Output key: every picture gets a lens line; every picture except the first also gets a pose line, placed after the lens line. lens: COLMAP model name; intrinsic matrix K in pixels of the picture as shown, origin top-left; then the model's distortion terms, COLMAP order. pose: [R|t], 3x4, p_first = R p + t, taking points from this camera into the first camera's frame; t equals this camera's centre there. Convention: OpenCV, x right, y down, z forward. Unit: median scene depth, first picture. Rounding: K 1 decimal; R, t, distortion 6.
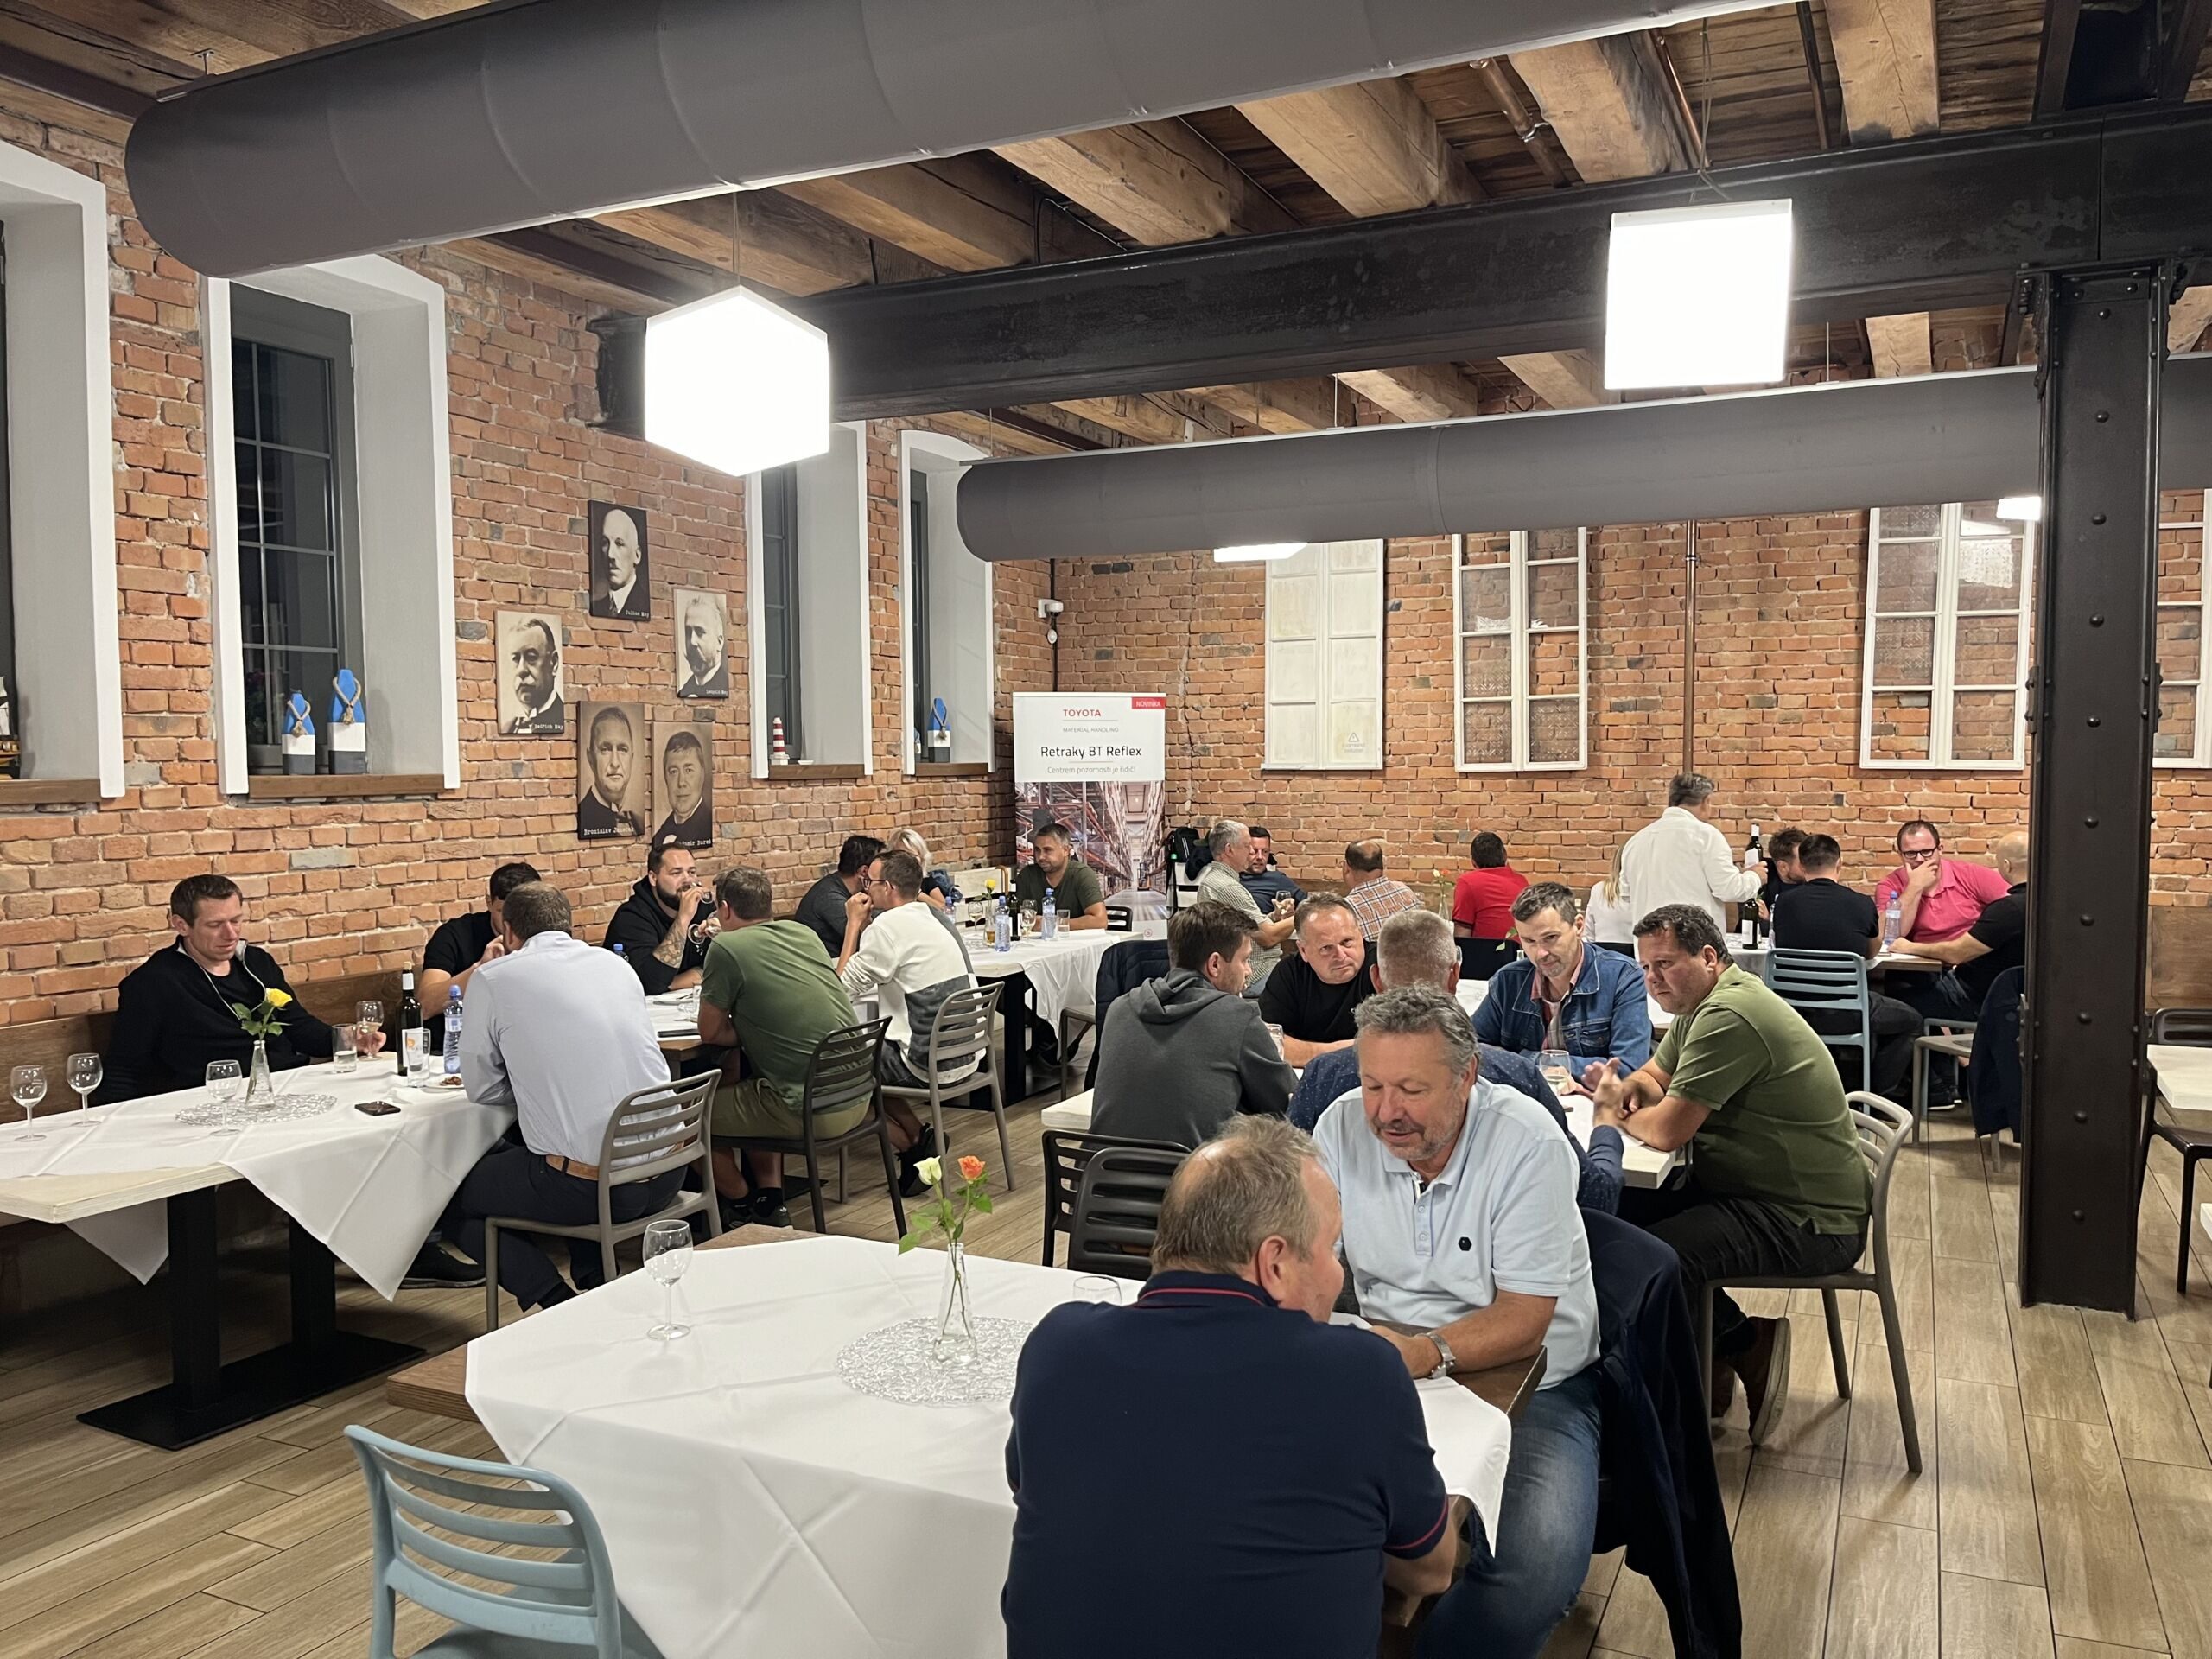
lens RADIAL K [[1682.0, 0, 1111.9], [0, 1682.0, 847.7], [0, 0, 1]] dist [0.078683, -0.025704]
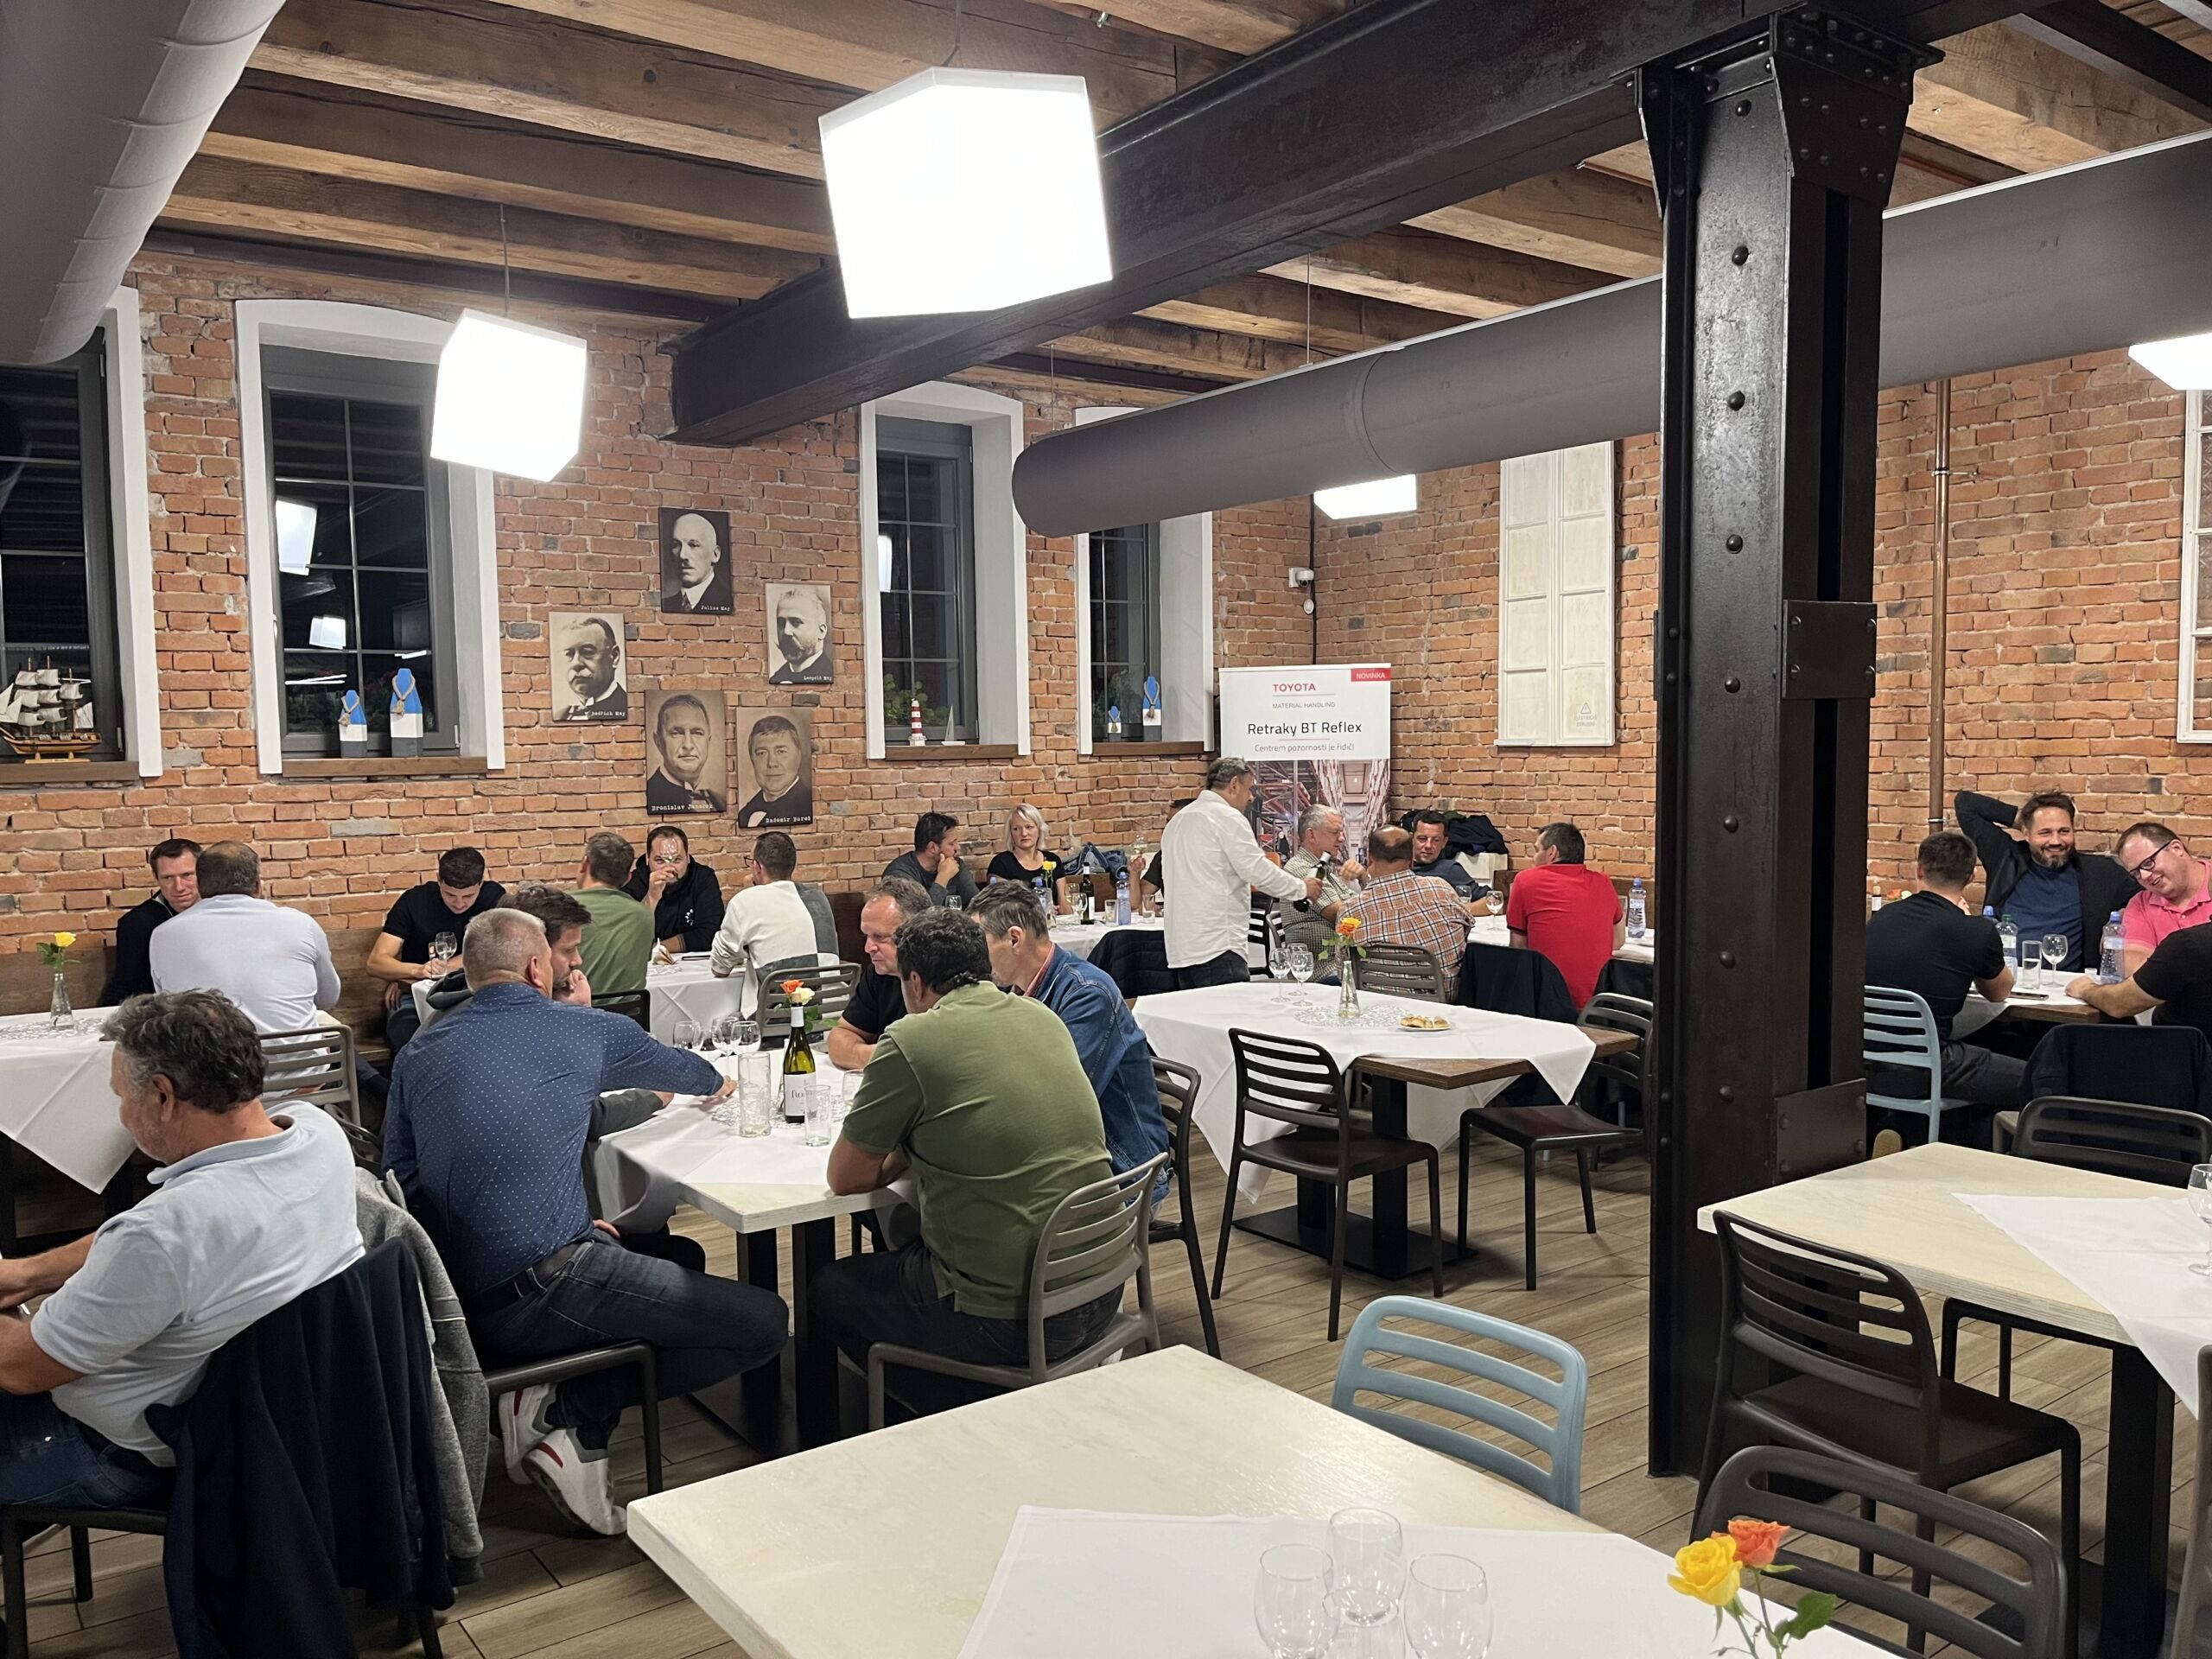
lens RADIAL K [[1682.0, 0, 1095.8], [0, 1682.0, 843.8], [0, 0, 1]] dist [0.078683, -0.025704]
pose [[0.881494, 0.023726, -0.471598, 0.432061], [-0.017115, 0.999686, 0.018304, -0.010253], [0.471885, -0.008063, 0.881623, 0.148720]]
